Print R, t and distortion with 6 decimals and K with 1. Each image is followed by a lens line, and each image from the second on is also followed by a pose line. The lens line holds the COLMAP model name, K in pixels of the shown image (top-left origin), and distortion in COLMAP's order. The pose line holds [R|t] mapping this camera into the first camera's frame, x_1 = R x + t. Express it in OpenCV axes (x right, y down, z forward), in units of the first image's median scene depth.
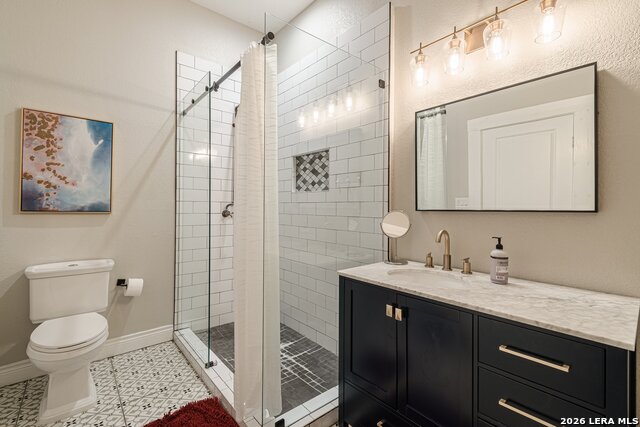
lens RADIAL K [[285.3, 0, 320.0], [0, 285.3, 213.5], [0, 0, 1]] dist [0.001523, 0.000004]
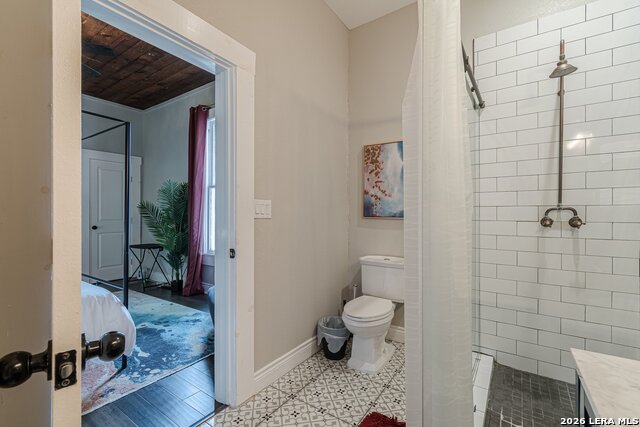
lens RADIAL K [[289.6, 0, 321.2], [0, 289.6, 217.4], [0, 0, 1]] dist [0.000399, -0.000232]
pose [[0.263698, 0.004599, -0.964594, 0.313174], [-0.018992, 0.999820, -0.000426, -0.000139], [0.964418, 0.018432, 0.263738, 0.383324]]
